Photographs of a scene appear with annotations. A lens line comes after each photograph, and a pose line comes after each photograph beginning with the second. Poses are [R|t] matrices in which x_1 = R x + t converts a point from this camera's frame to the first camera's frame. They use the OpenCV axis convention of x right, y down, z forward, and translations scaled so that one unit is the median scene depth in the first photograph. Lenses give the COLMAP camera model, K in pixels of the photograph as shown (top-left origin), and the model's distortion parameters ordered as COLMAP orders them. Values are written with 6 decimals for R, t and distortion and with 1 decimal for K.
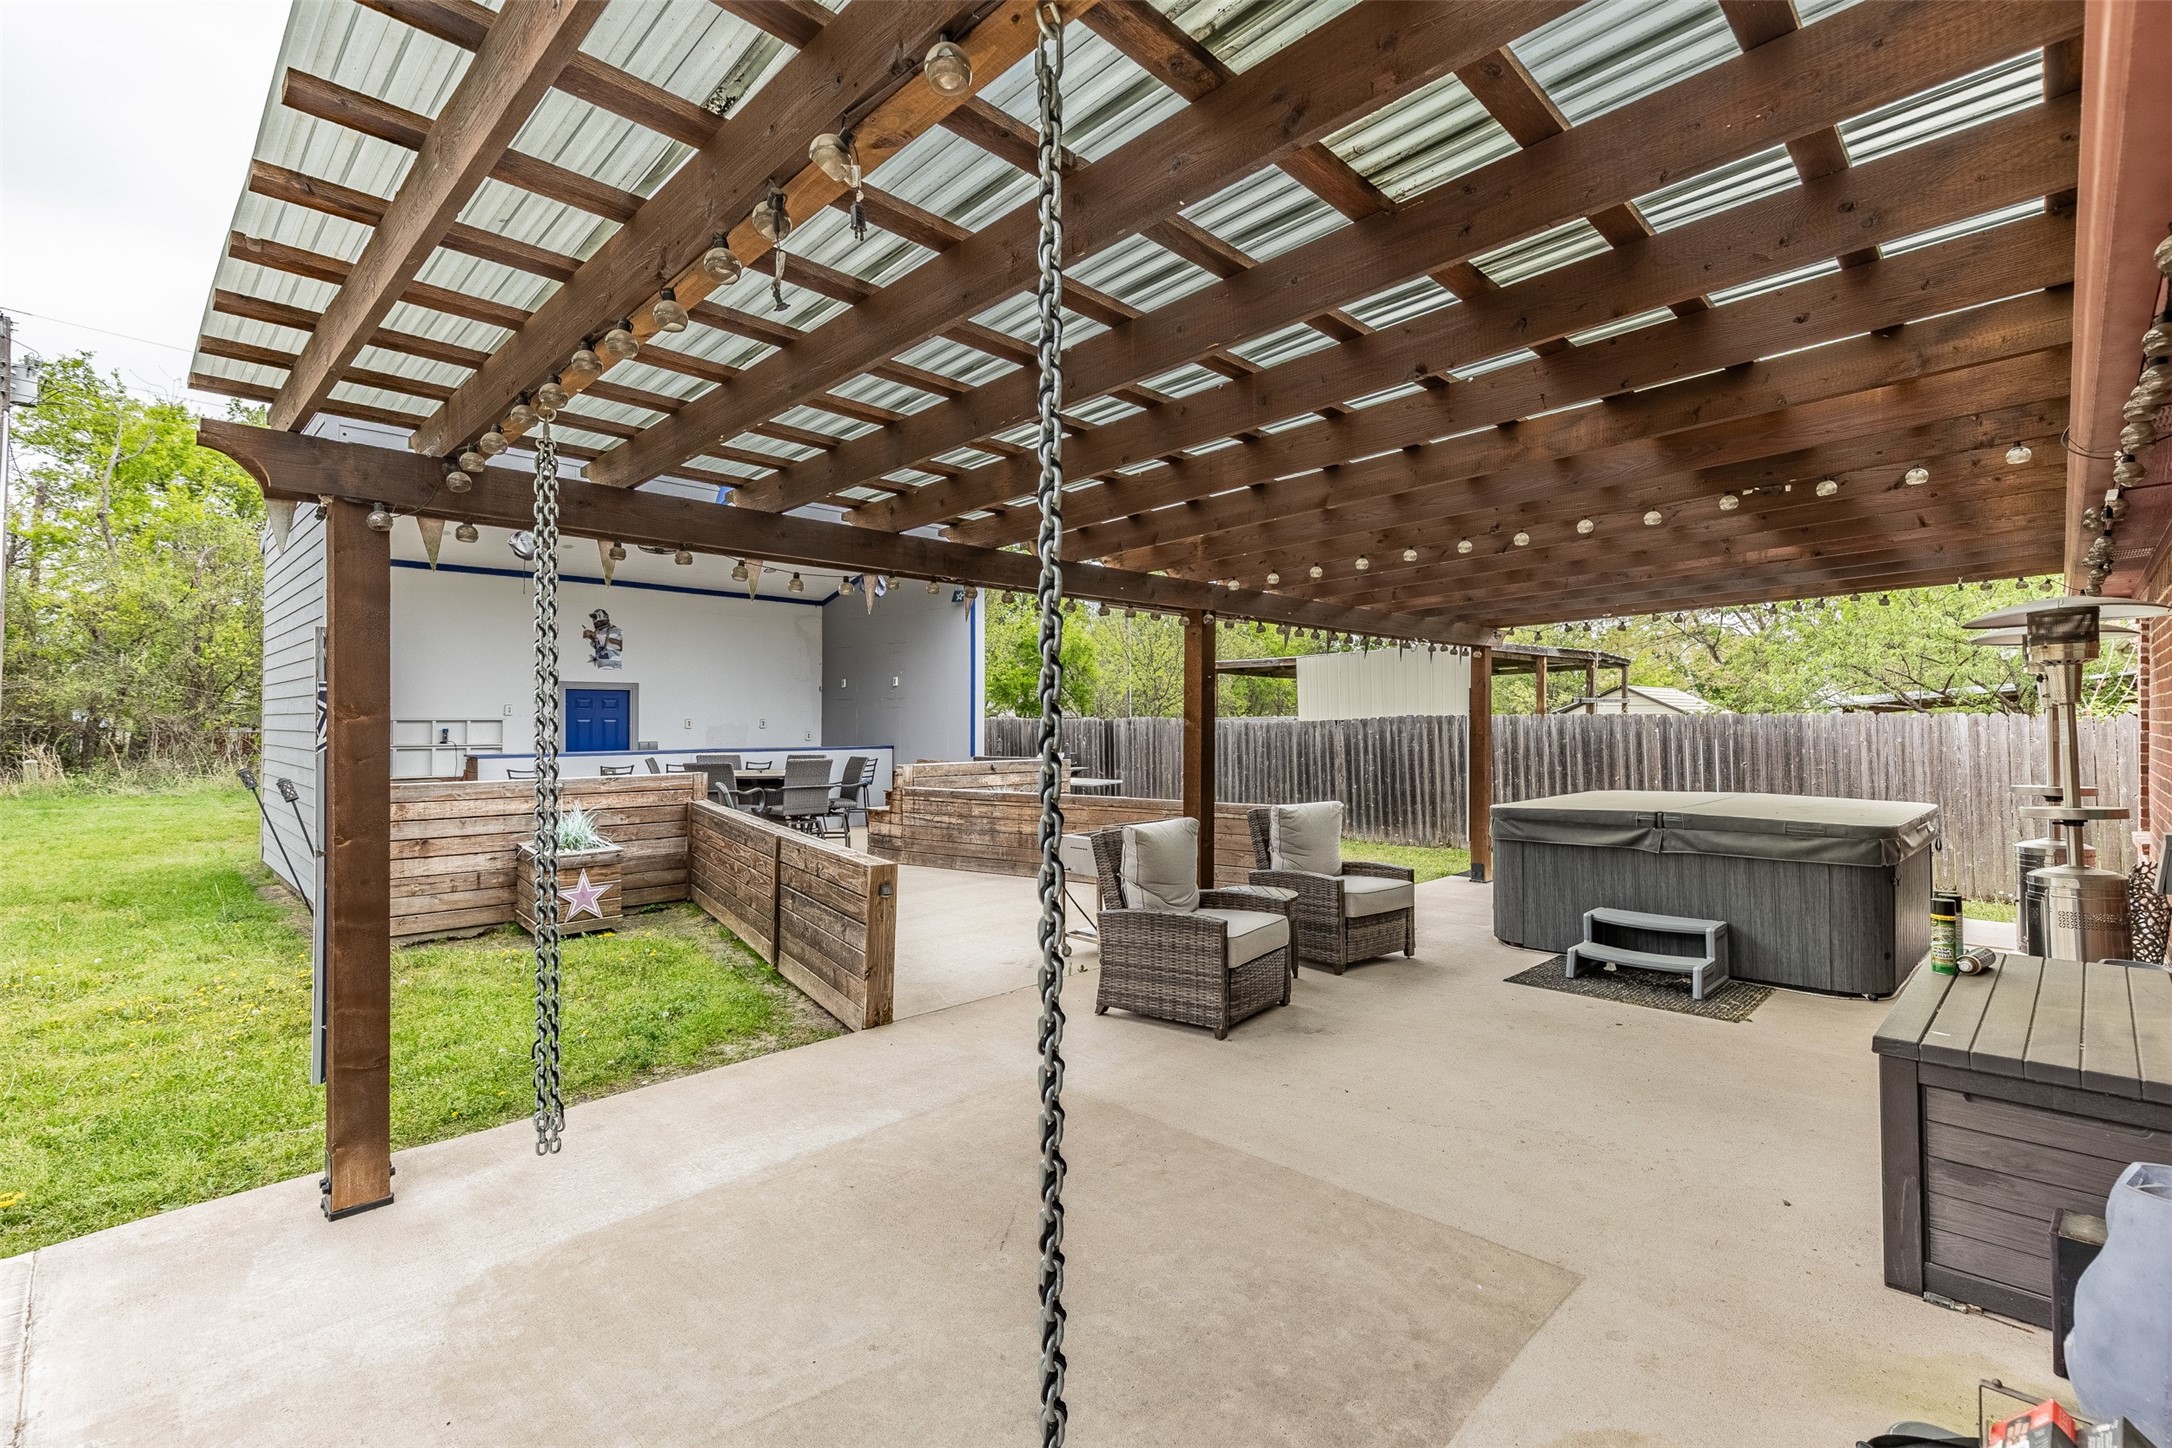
lens RADIAL K [[978.1, 0, 1099.1], [0, 978.1, 719.6], [0, 0, 1]] dist [0.008224, -0.001404]
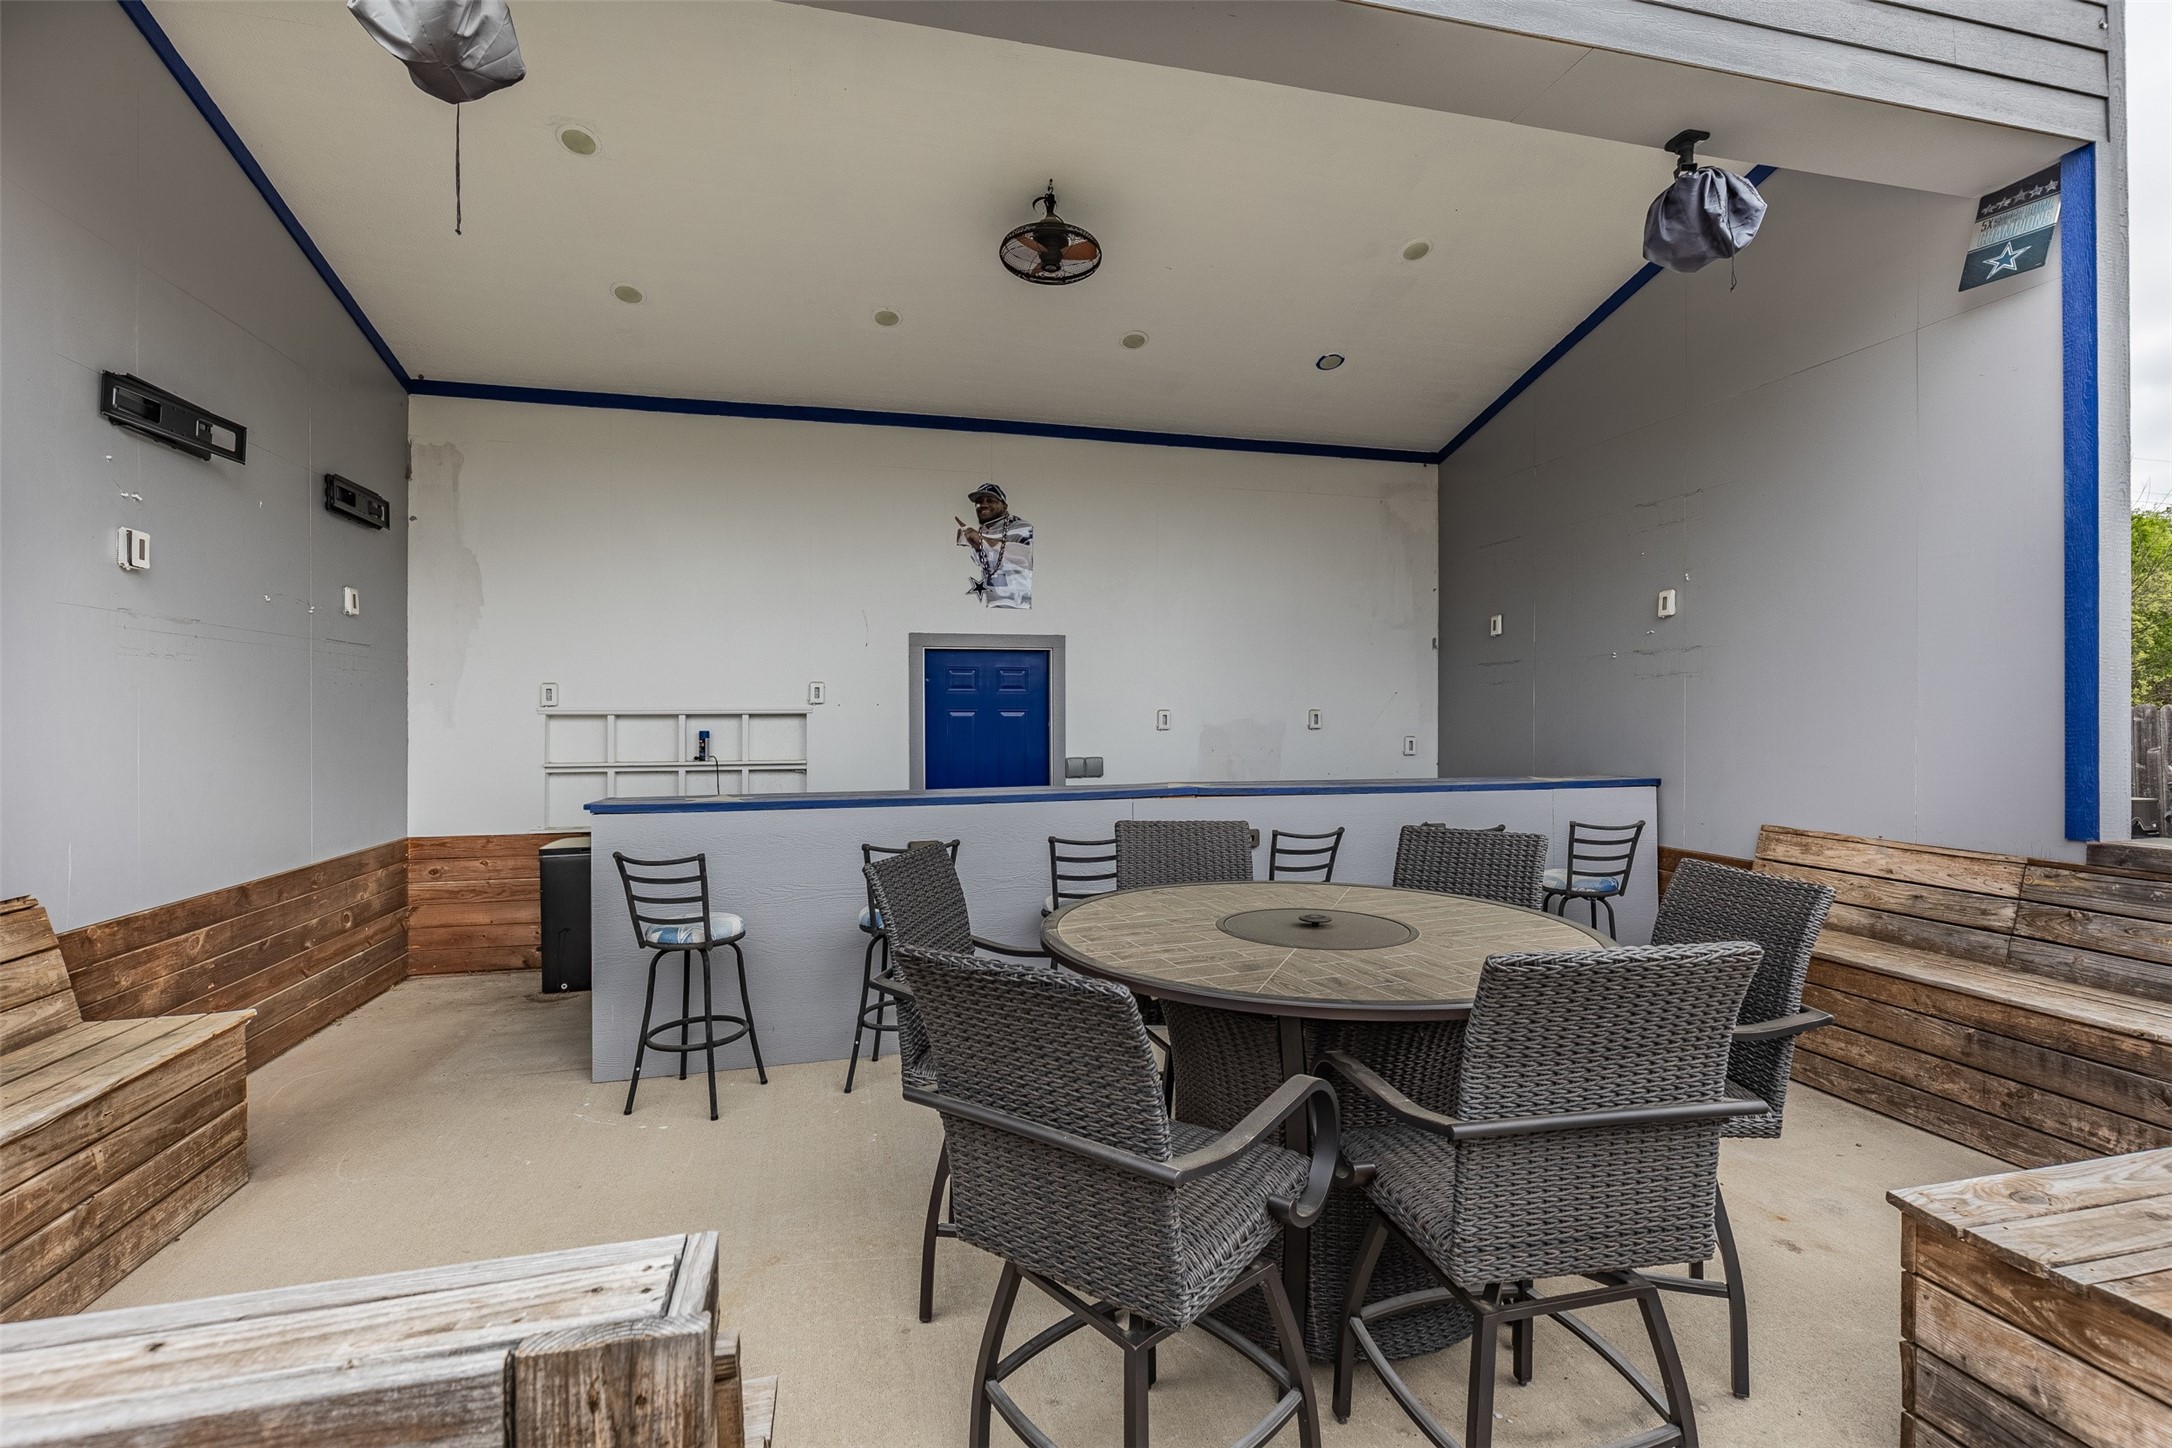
lens RADIAL K [[974.3, 0, 1096.3], [0, 974.3, 717.2], [0, 0, 1]] dist [0.000788, -0.000293]
pose [[0.853715, -0.001474, -0.520738, -0.473450], [0.003038, 0.999993, 0.002150, 0.003832], [0.520731, -0.003417, 0.853714, 1.367286]]
